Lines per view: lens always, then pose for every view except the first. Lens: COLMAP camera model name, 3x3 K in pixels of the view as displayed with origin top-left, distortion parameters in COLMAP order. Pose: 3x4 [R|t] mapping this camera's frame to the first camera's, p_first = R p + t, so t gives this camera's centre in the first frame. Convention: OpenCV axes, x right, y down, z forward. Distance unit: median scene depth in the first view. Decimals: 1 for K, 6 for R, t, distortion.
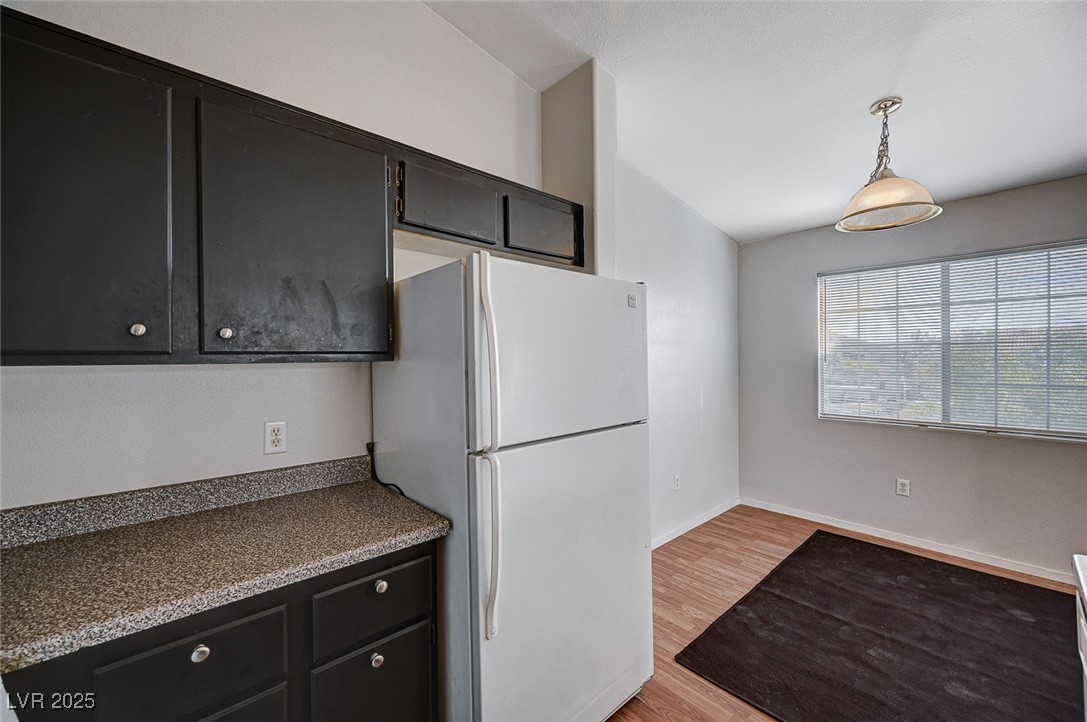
lens RADIAL K [[434.4, 0, 550.8], [0, 434.4, 360.9], [0, 0, 1]] dist [0.003682, 0.000089]
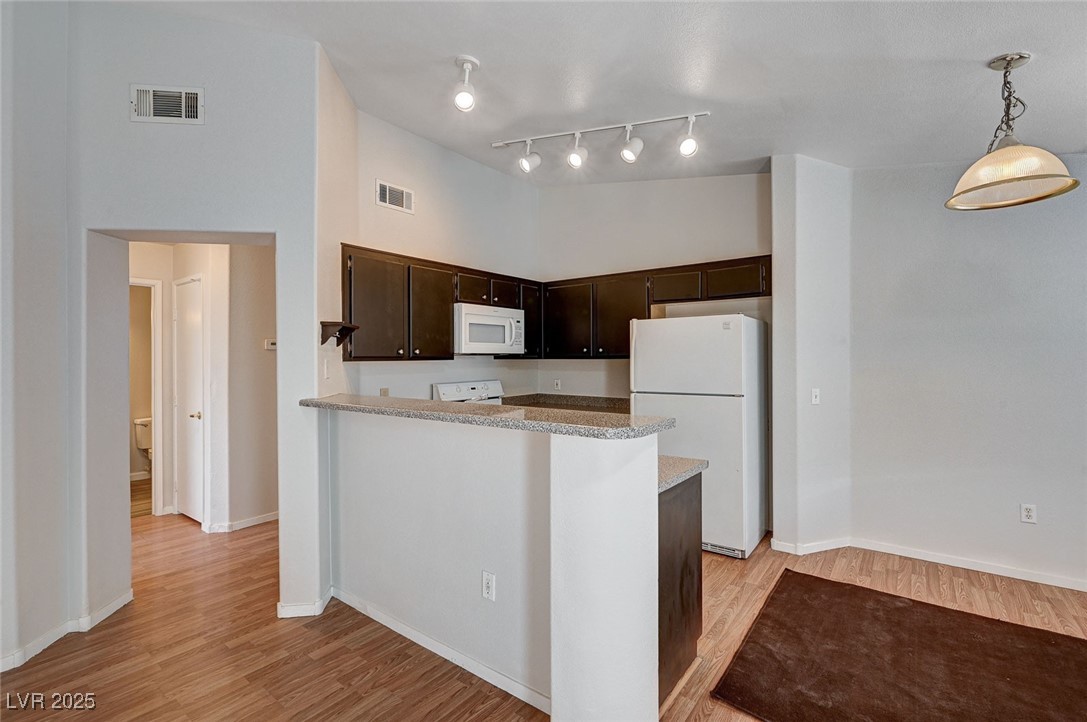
lens RADIAL K [[481.2, 0, 545.3], [0, 481.2, 357.2], [0, 0, 1]] dist [-0.004114, -0.000339]
pose [[0.172134, 0.002653, -0.985070, 1.087412], [-0.003325, 0.999992, 0.002112, -0.006853], [0.985068, 0.002912, 0.172142, -0.029307]]
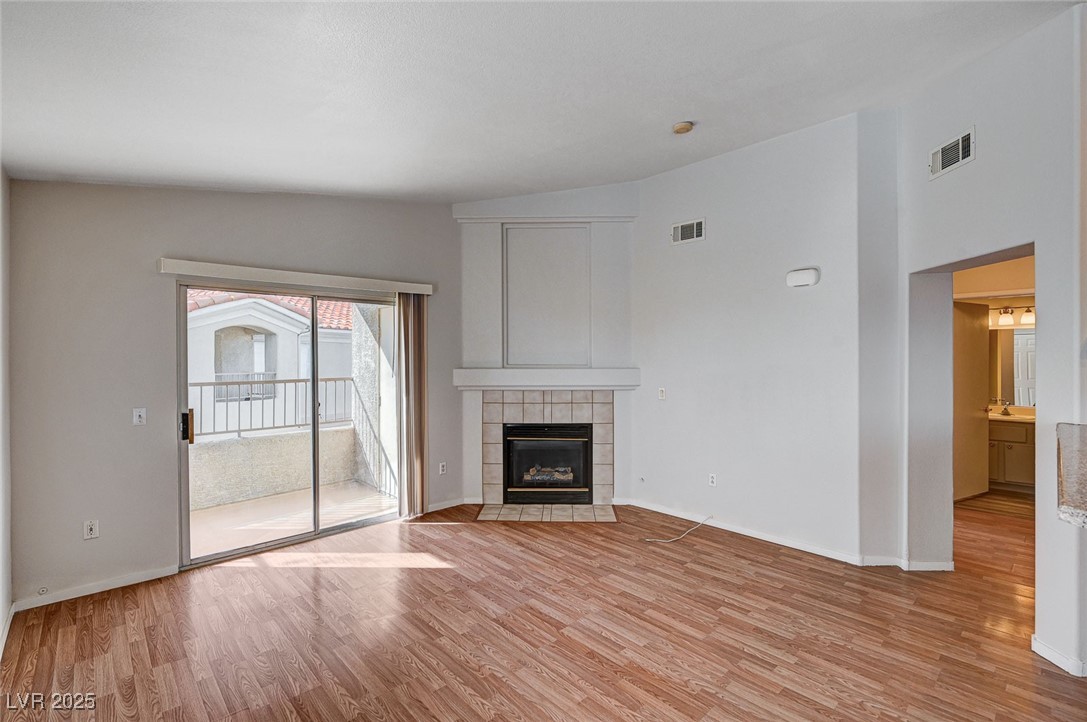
lens RADIAL K [[491.2, 0, 557.5], [0, 491.2, 359.9], [0, 0, 1]] dist [-0.008876, -0.000132]
pose [[-0.999795, 0.006807, -0.019086, 0.977405], [0.006592, 0.999915, 0.011285, -0.040425], [0.019161, 0.011157, -0.999754, 0.439458]]
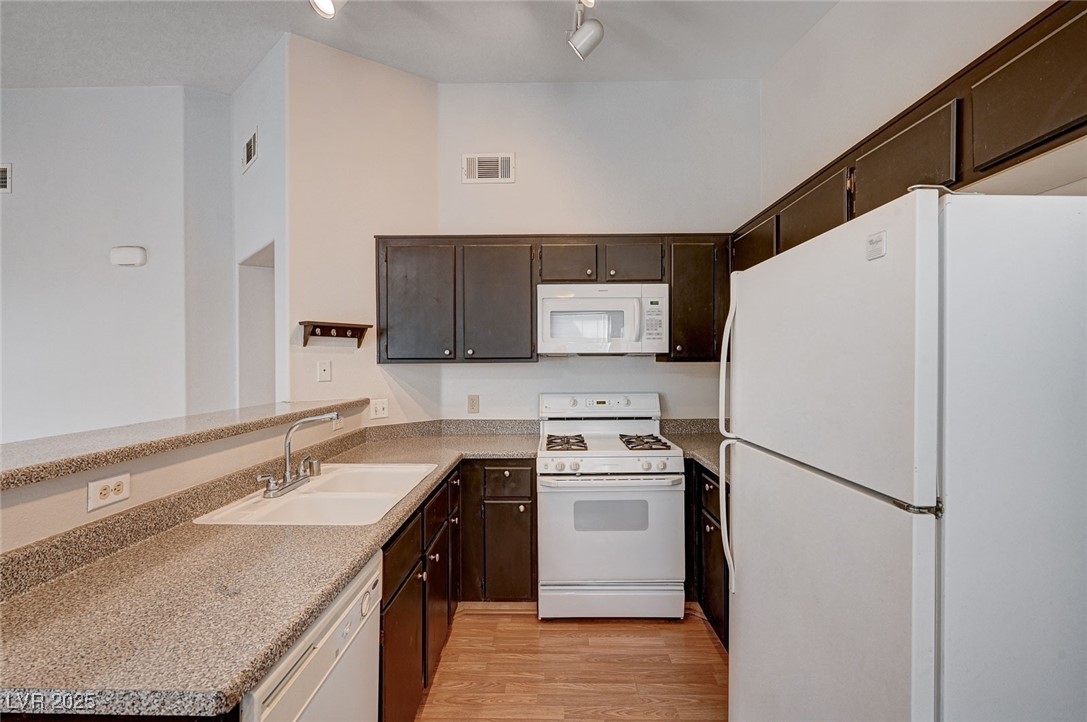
lens RADIAL K [[479.3, 0, 548.3], [0, 479.3, 362.6], [0, 0, 1]] dist [-0.009997, -0.000028]
pose [[-0.687839, 0.008940, -0.725808, 0.467315], [0.000455, 0.999929, 0.011885, -0.007250], [0.725863, 0.007844, -0.687794, 0.607131]]
